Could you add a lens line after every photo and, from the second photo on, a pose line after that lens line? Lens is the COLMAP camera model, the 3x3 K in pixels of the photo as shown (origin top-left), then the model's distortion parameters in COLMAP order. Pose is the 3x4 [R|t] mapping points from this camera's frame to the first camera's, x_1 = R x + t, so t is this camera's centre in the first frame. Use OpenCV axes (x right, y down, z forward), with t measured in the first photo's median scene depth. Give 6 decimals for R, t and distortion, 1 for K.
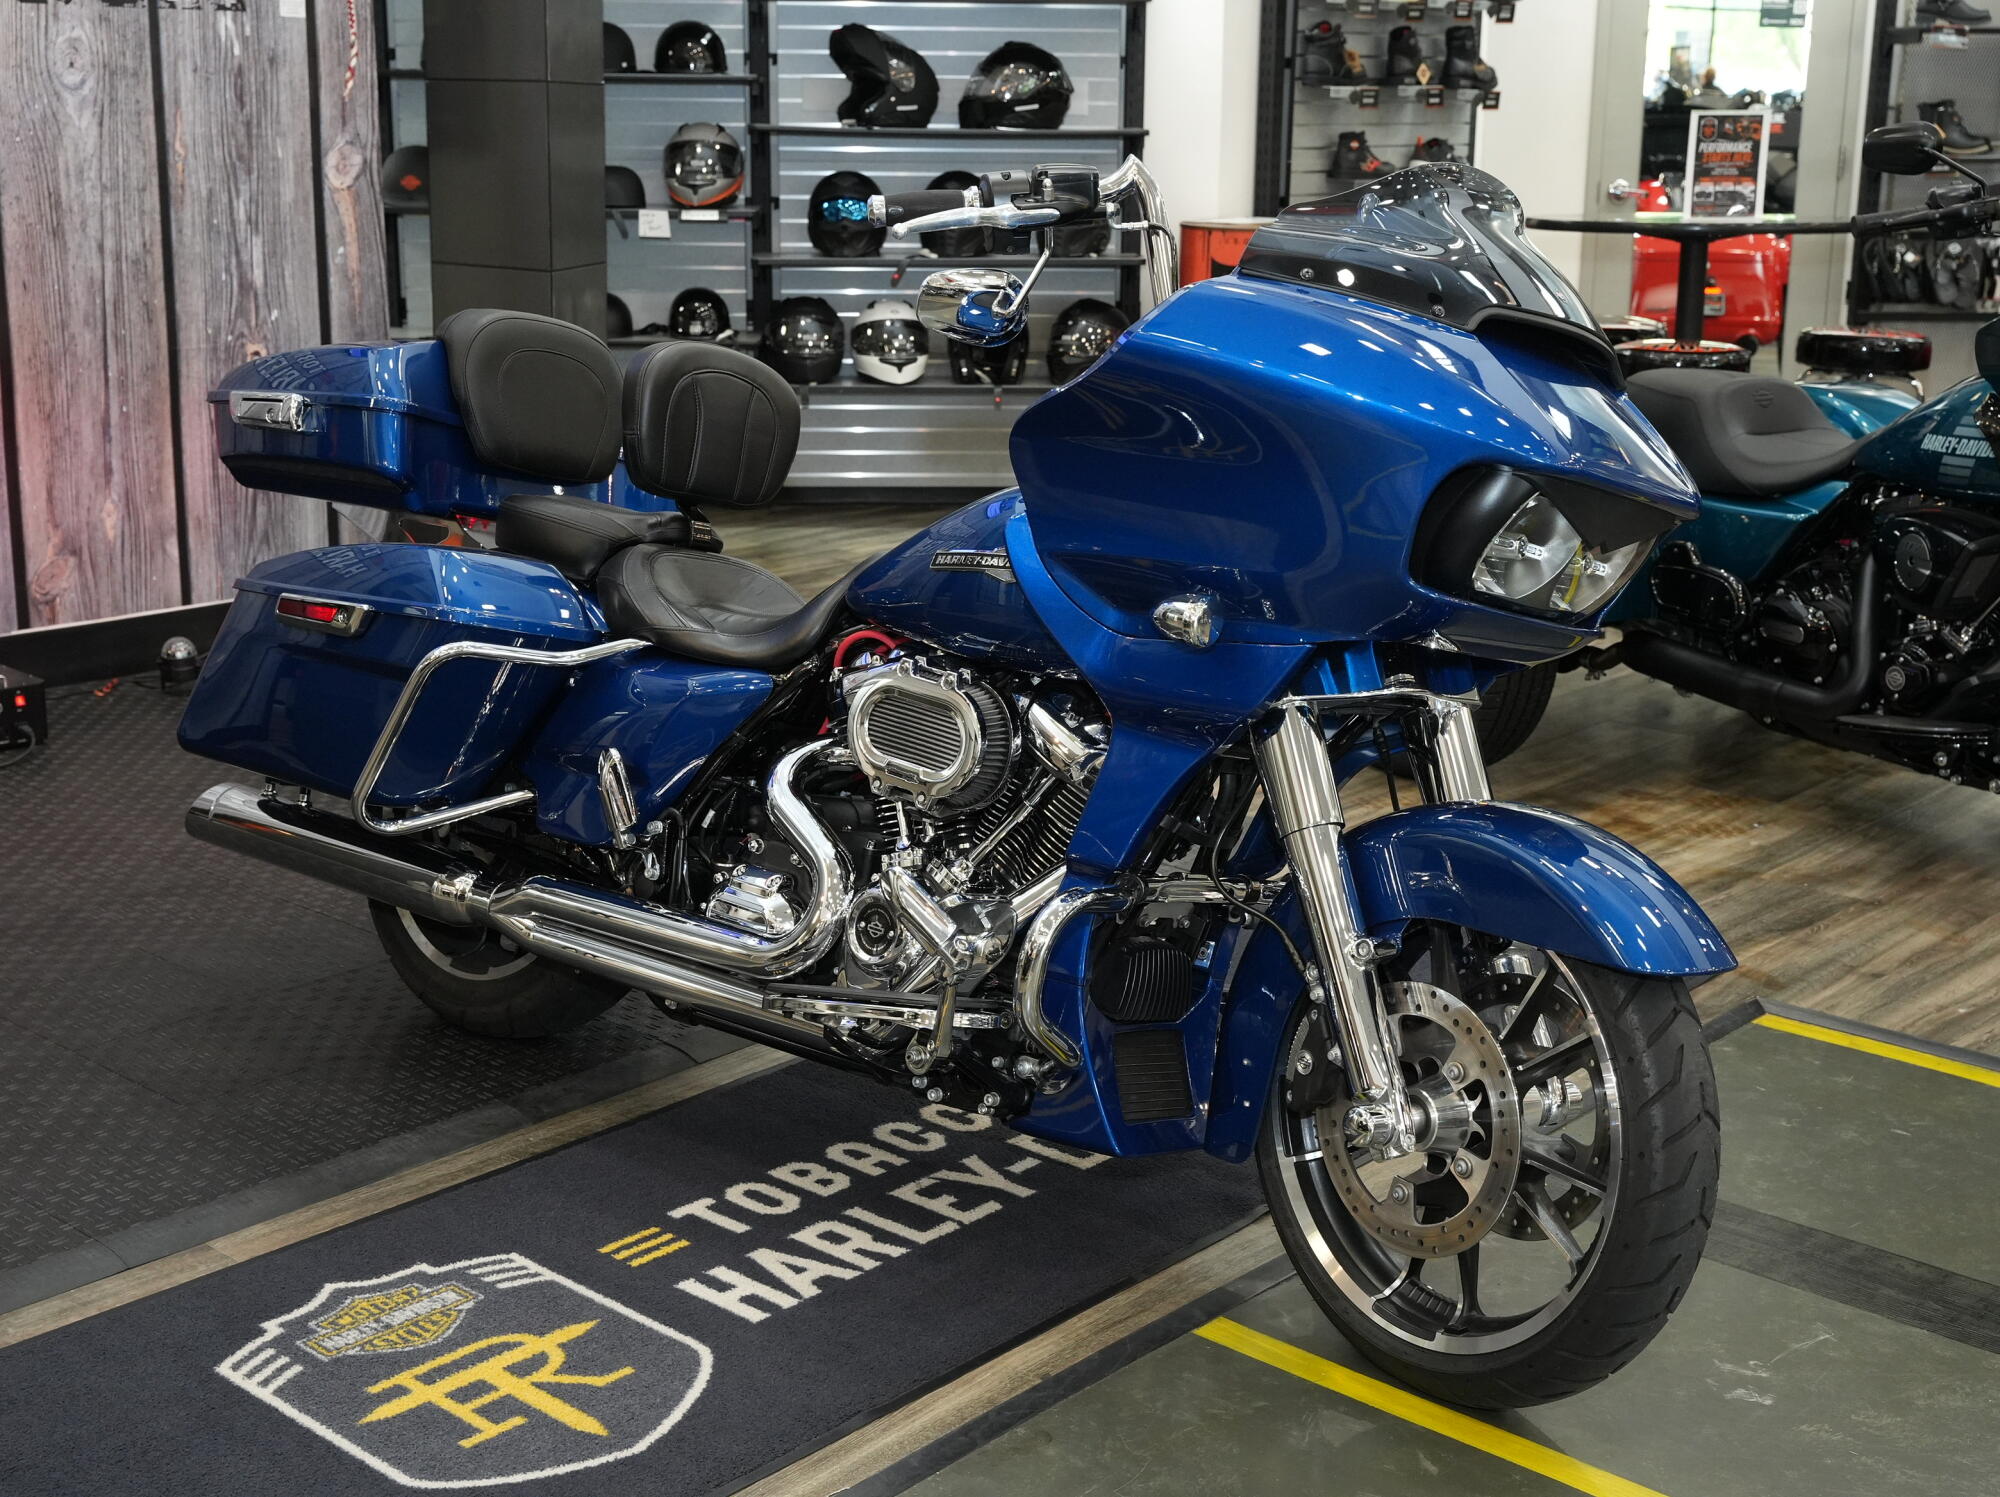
lens RADIAL K [[2571.3, 0, 1000.0], [0, 2571.3, 748.5], [0, 0, 1]] dist [0.013300, -0.008461]
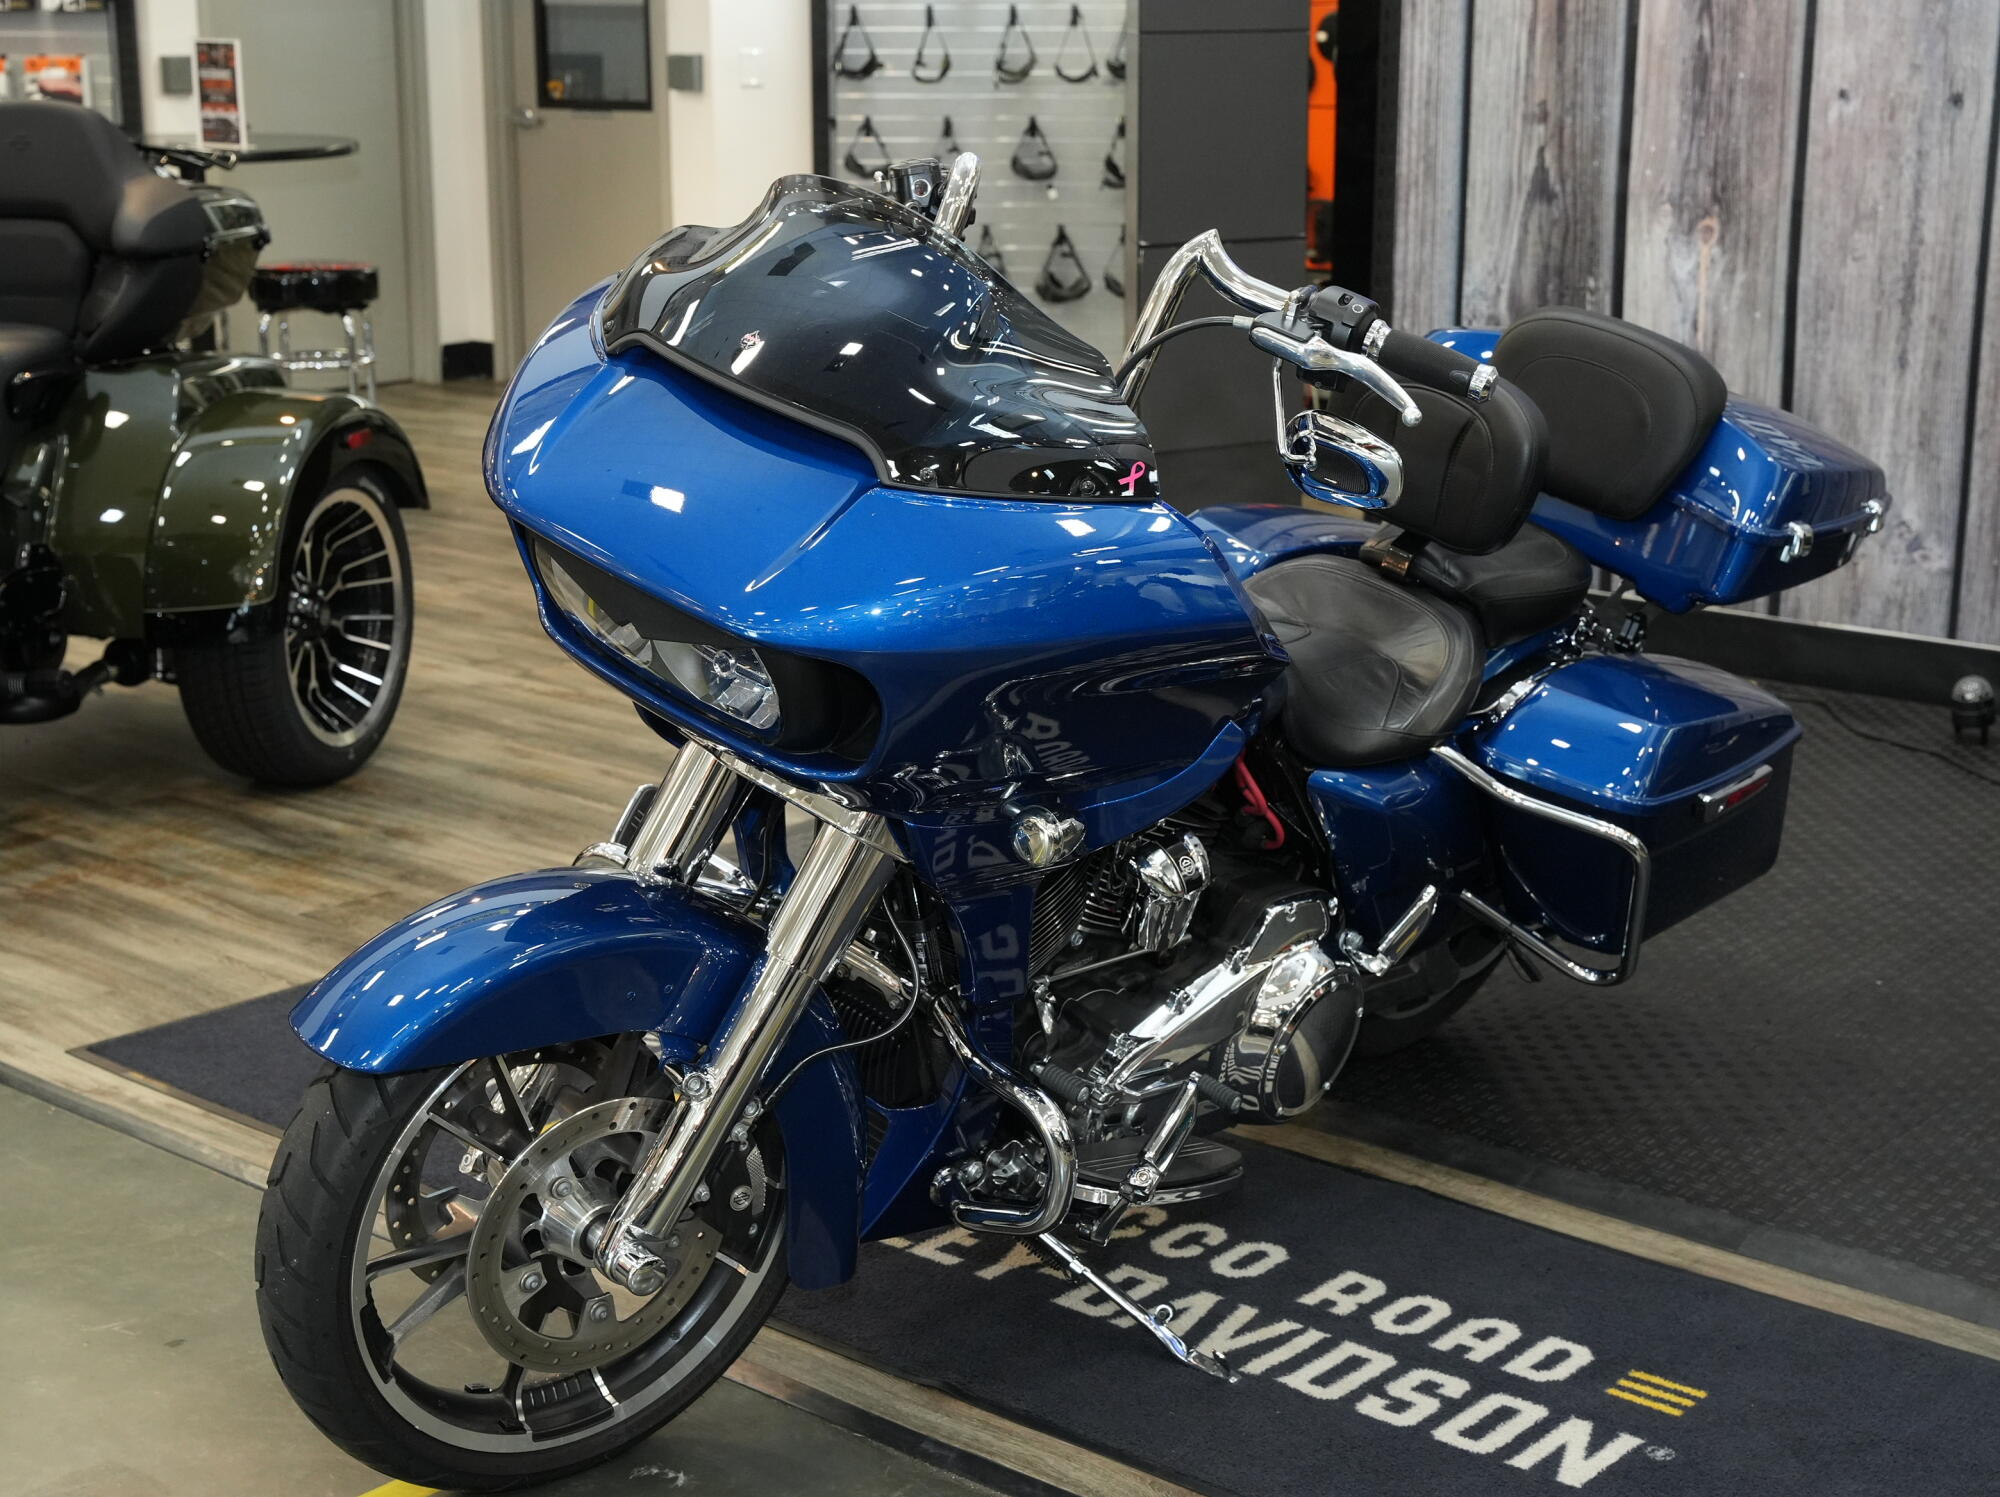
lens RADIAL K [[3038.8, 0, 1000.0], [0, 3038.8, 748.5], [0, 0, 1]] dist [0.015673, 0.005029]
pose [[0.031366, 0.233864, -0.971763, 0.574583], [-0.249875, 0.943204, 0.218925, -0.136815], [0.967770, 0.235952, 0.088022, 0.487306]]
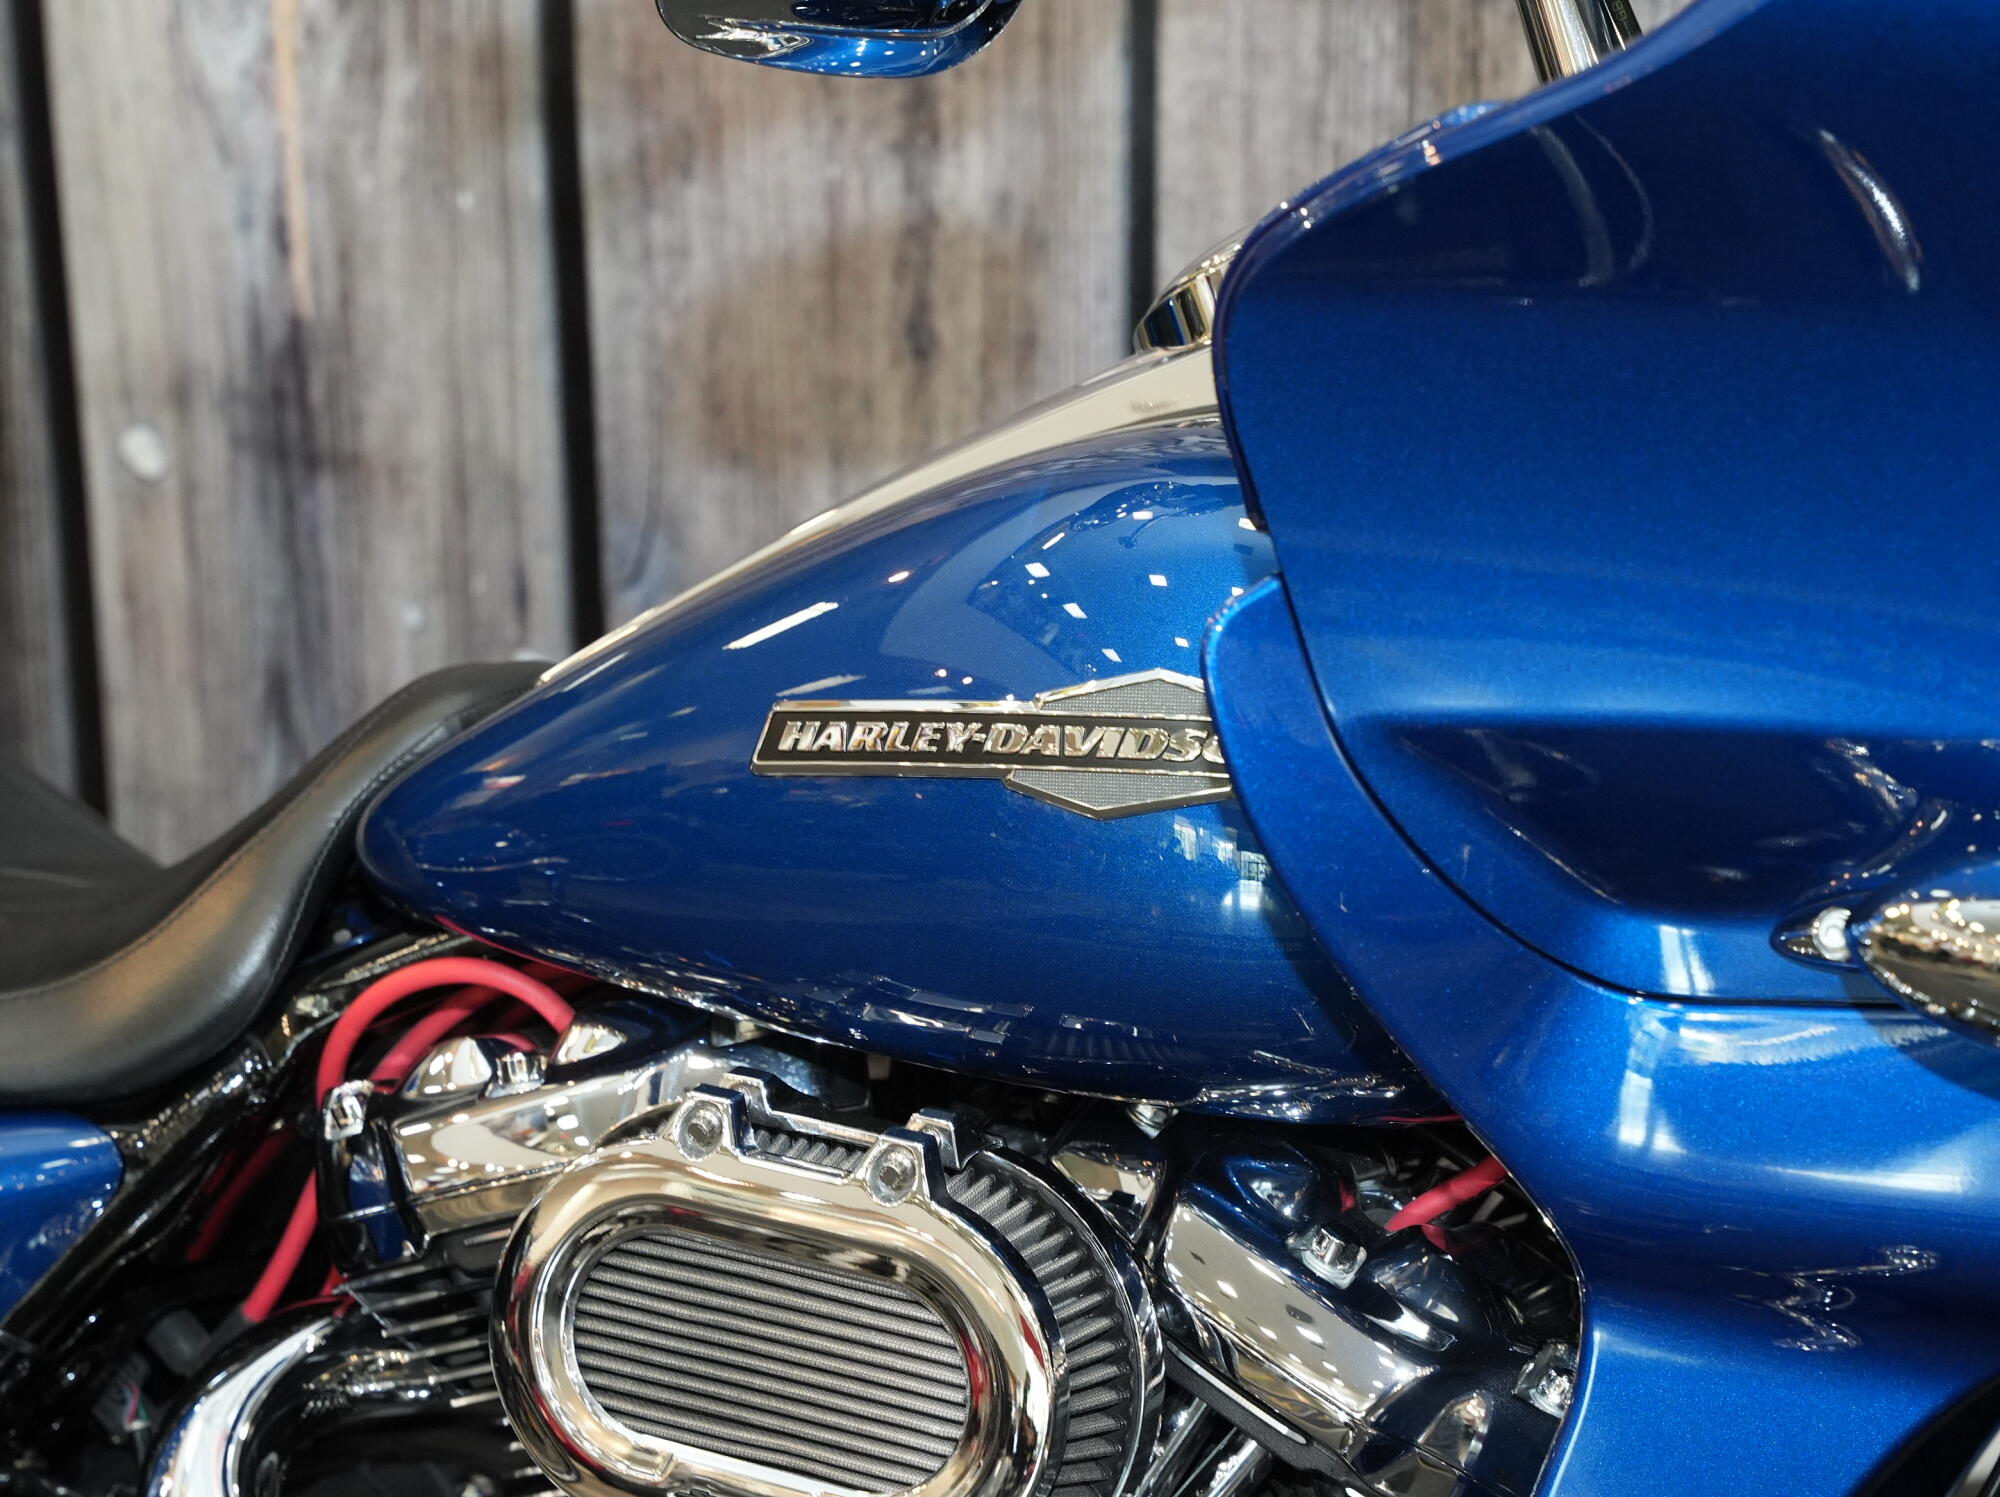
lens RADIAL K [[4400.5, 0, 1000.0], [0, 4400.5, 748.5], [0, 0, 1]] dist [0.012241, 0.182108]
pose [[0.341123, 0.243588, -0.907909, -0.033325], [-0.222758, 0.959279, 0.173675, -0.153147], [0.913244, 0.142999, 0.381493, 0.686127]]
